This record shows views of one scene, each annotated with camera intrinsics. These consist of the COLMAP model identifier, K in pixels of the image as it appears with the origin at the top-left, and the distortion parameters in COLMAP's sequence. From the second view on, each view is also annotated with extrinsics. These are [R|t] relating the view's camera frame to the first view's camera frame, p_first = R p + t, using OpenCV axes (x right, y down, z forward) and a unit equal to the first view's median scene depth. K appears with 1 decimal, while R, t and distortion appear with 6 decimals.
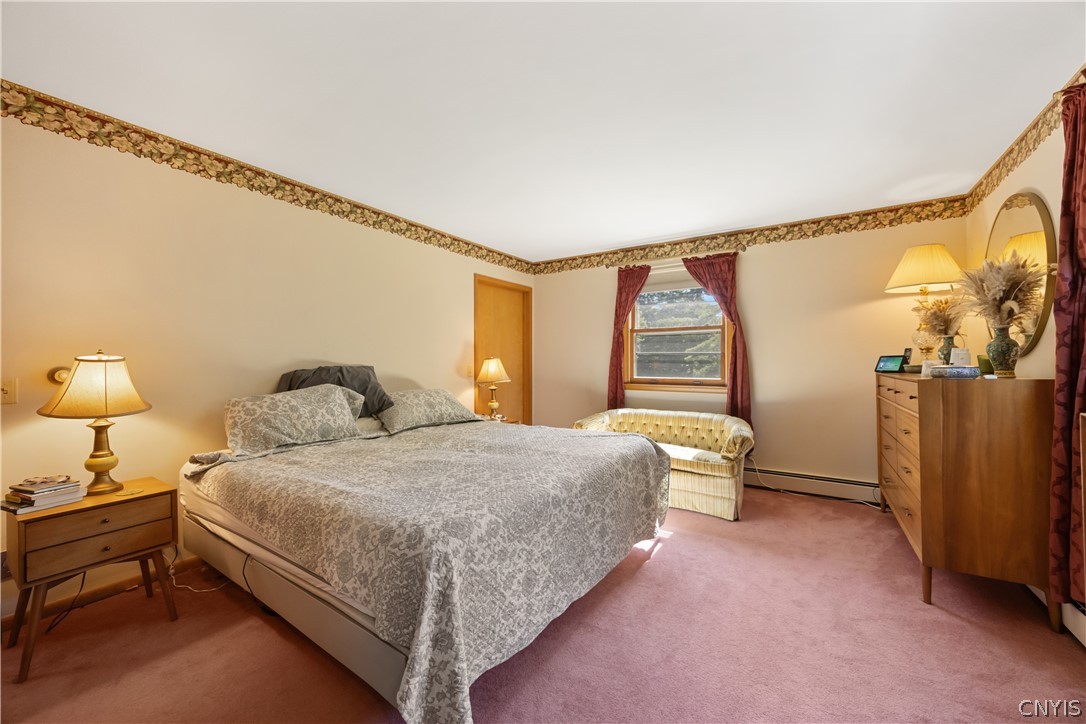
lens RADIAL K [[412.7, 0, 545.6], [0, 412.7, 360.7], [0, 0, 1]] dist [-0.000921, -0.000667]
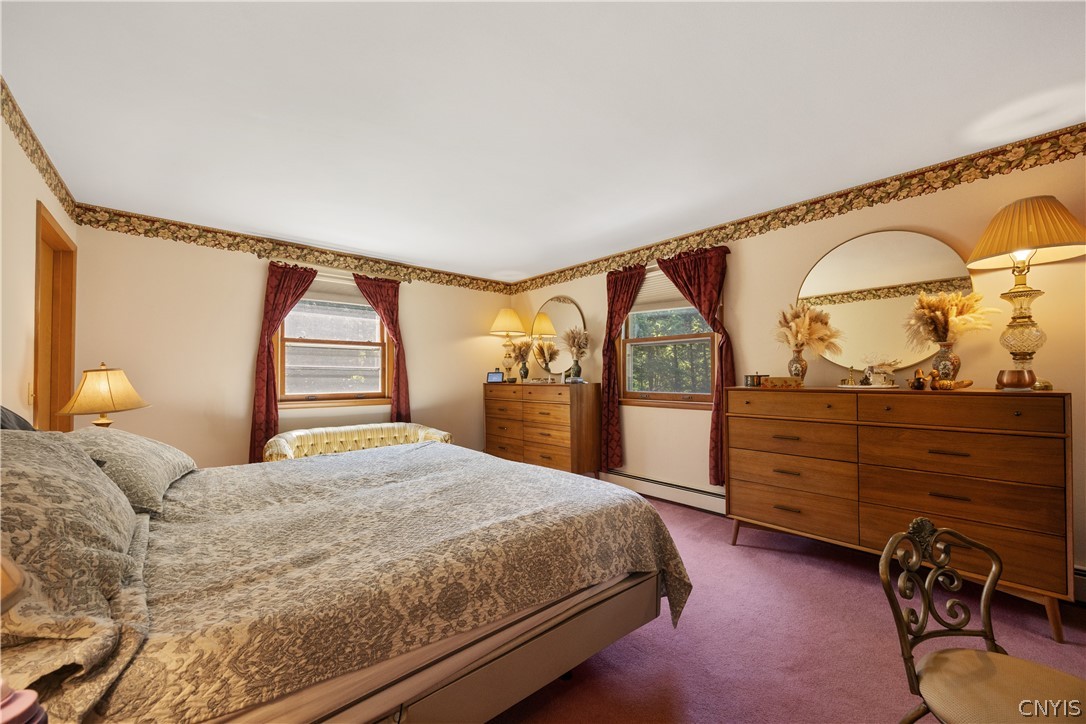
lens RADIAL K [[412.7, 0, 553.5], [0, 412.7, 370.3], [0, 0, 1]] dist [-0.000921, -0.000667]
pose [[0.260661, 0.016290, 0.965293, -0.512502], [-0.000485, 0.999860, -0.016742, 0.005411], [-0.965430, 0.003896, 0.260633, 0.269752]]
